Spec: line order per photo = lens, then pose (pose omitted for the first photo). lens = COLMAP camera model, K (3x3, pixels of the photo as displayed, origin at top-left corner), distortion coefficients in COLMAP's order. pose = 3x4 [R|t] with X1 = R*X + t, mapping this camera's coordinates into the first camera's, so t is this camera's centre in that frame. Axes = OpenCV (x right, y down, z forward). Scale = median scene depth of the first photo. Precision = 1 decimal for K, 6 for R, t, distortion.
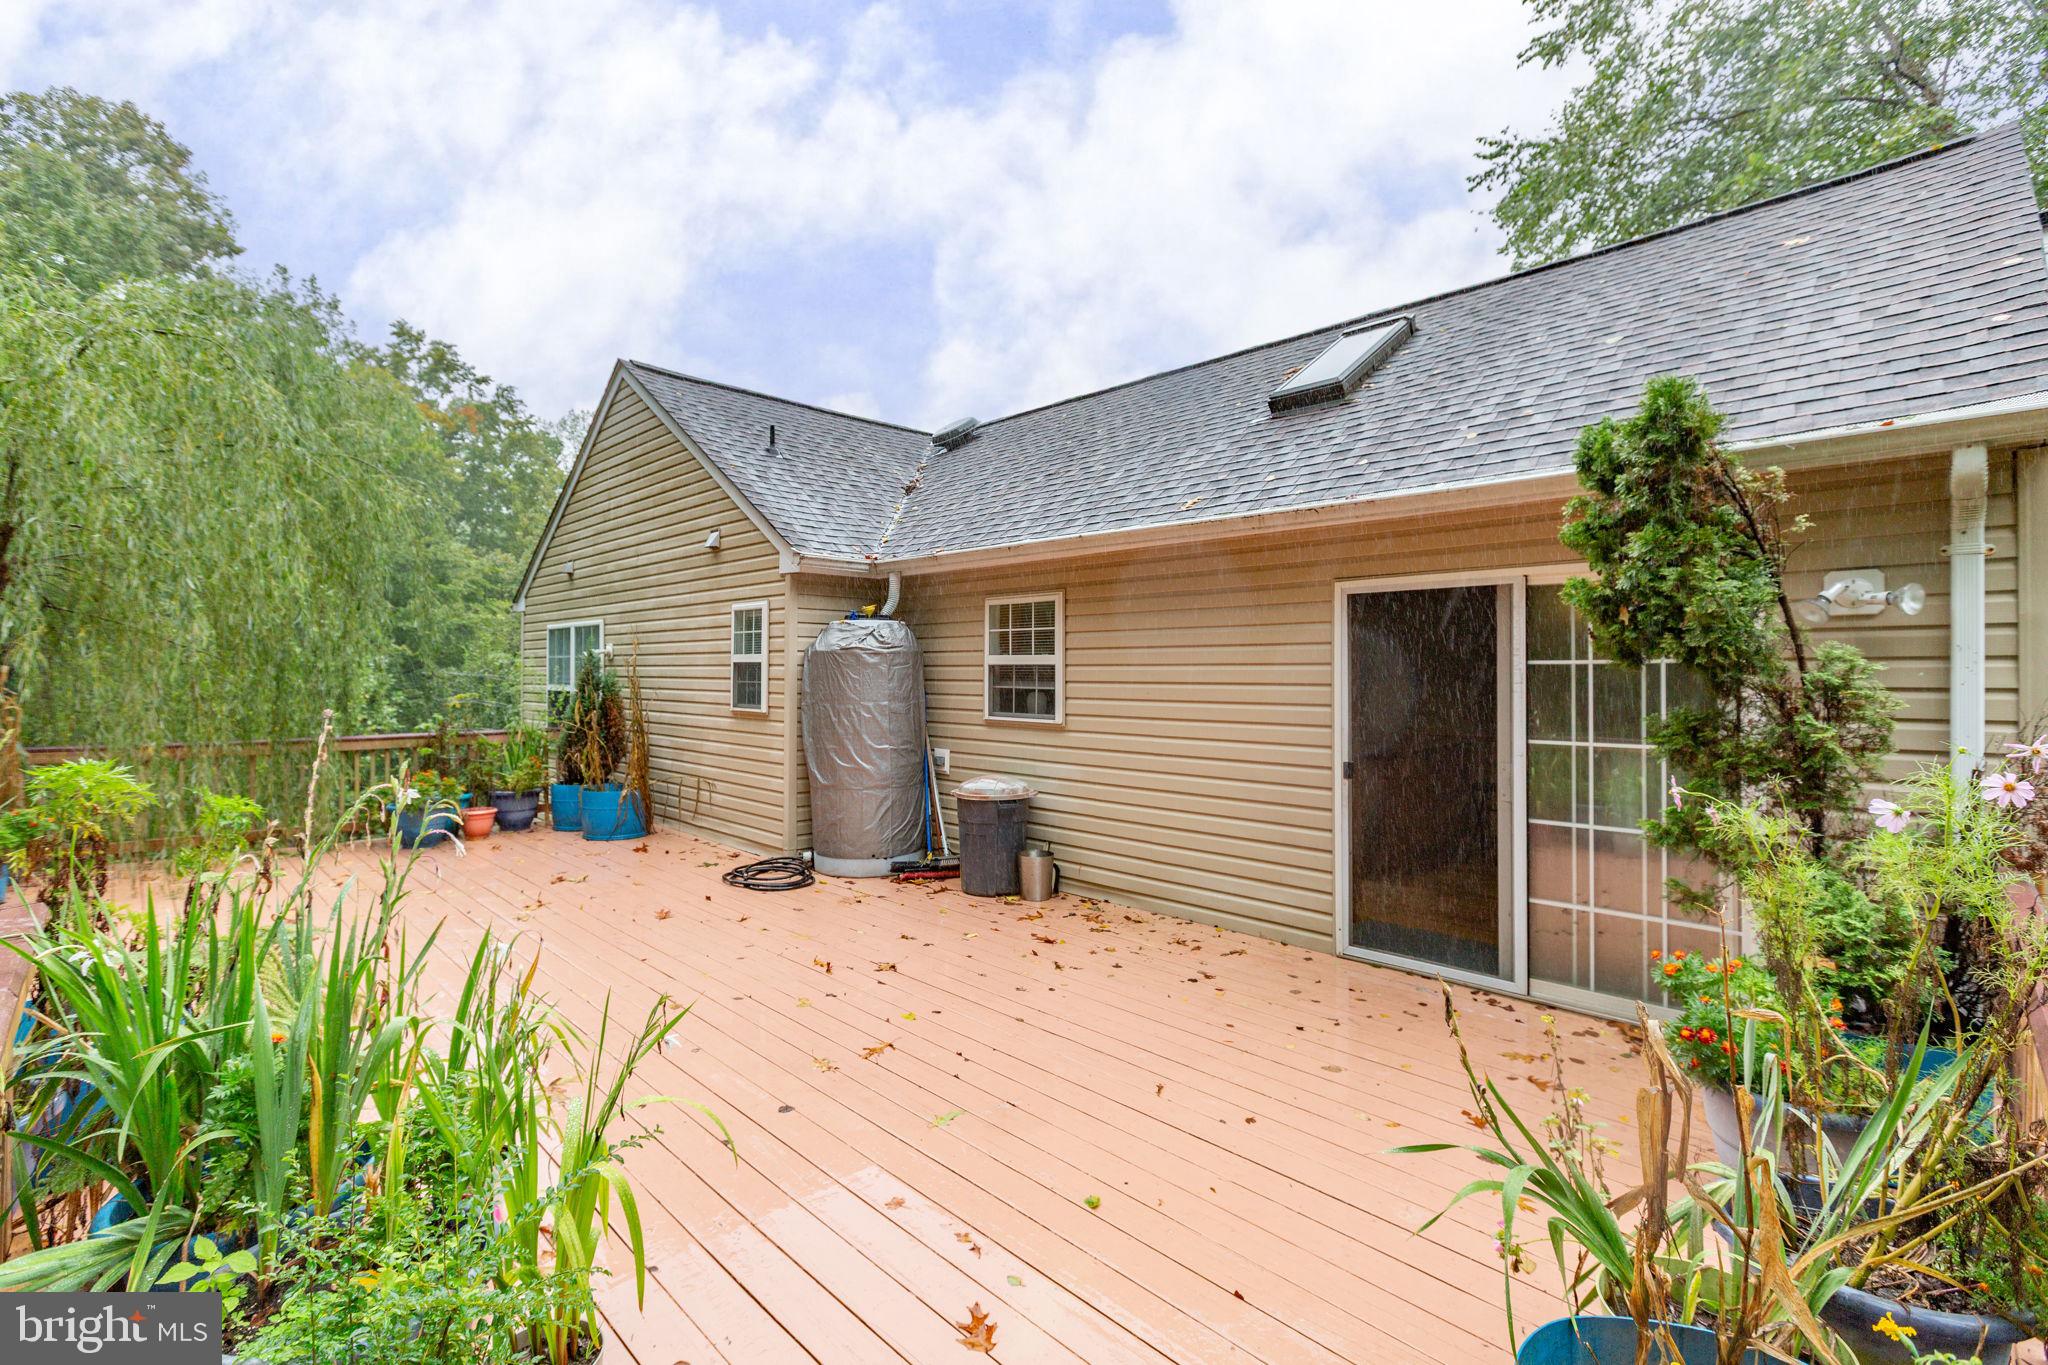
lens RADIAL K [[941.8, 0, 1024.0], [0, 941.8, 682.5], [0, 0, 1]] dist [-0.000752, -0.000326]
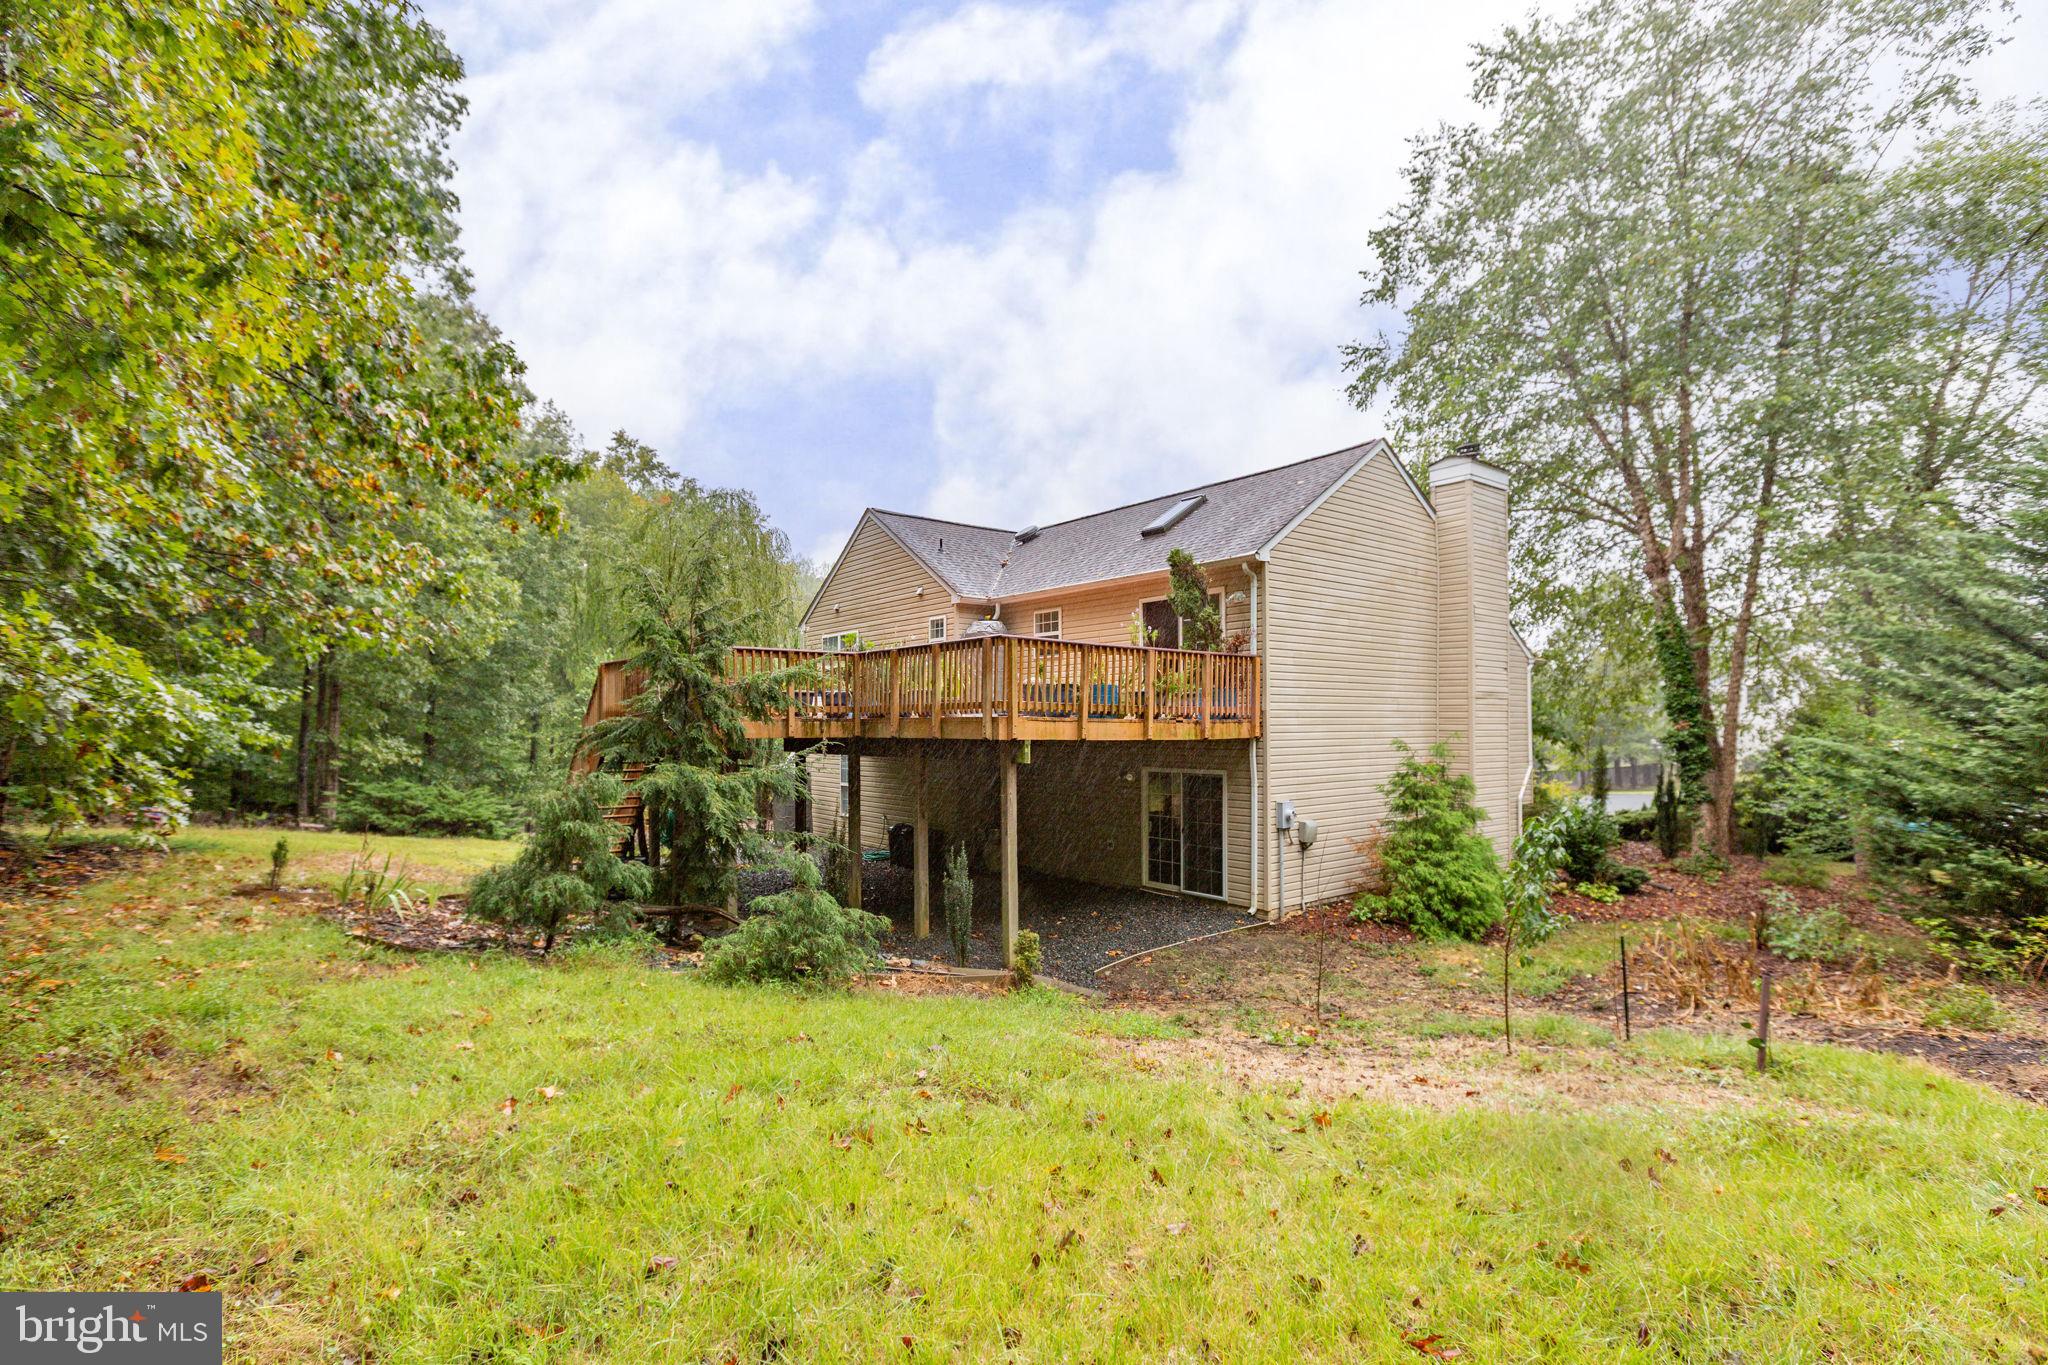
lens RADIAL K [[941.8, 0, 1024.0], [0, 941.8, 682.5], [0, 0, 1]] dist [-0.000752, -0.000326]
pose [[0.994957, -0.010262, -0.099780, 0.191796], [0.005014, 0.998598, -0.052702, 0.244793], [0.100181, 0.051936, 0.993613, -1.571642]]
